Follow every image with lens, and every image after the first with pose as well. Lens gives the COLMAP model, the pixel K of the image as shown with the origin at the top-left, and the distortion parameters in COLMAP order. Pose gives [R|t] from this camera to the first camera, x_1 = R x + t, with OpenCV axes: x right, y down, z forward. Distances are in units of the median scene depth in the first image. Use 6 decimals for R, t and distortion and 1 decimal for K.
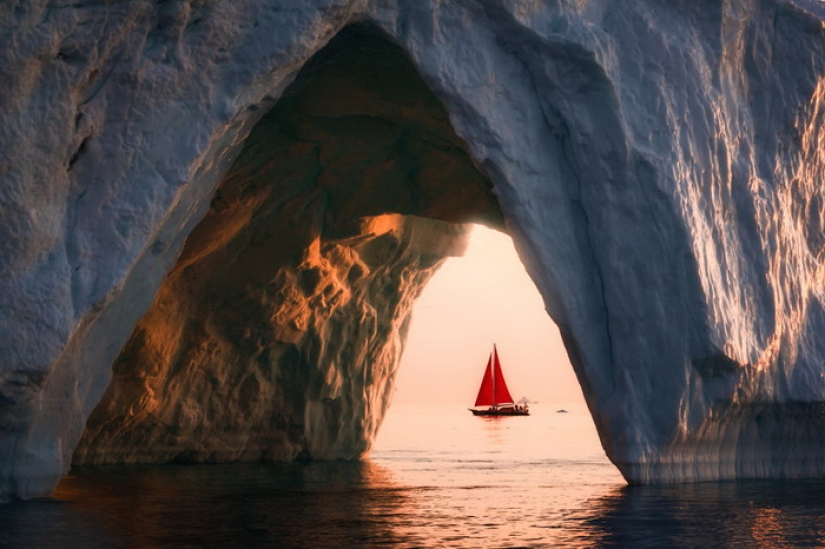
lens RADIAL K [[2273.9, 0, 412.5], [0, 2273.9, 274.5], [0, 0, 1]] dist [-0.037662, 0.416988]
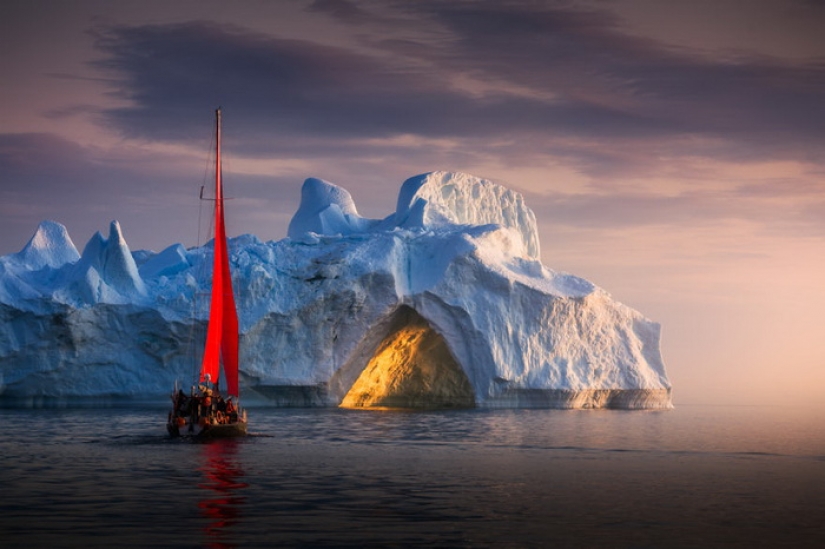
lens RADIAL K [[2273.9, 0, 412.5], [0, 2273.9, 274.5], [0, 0, 1]] dist [-0.037662, 0.416988]
pose [[0.919501, -0.016514, -0.392741, 1.678249], [0.018870, 0.999820, 0.002139, -0.171345], [0.392635, -0.009378, 0.919647, -2.995718]]
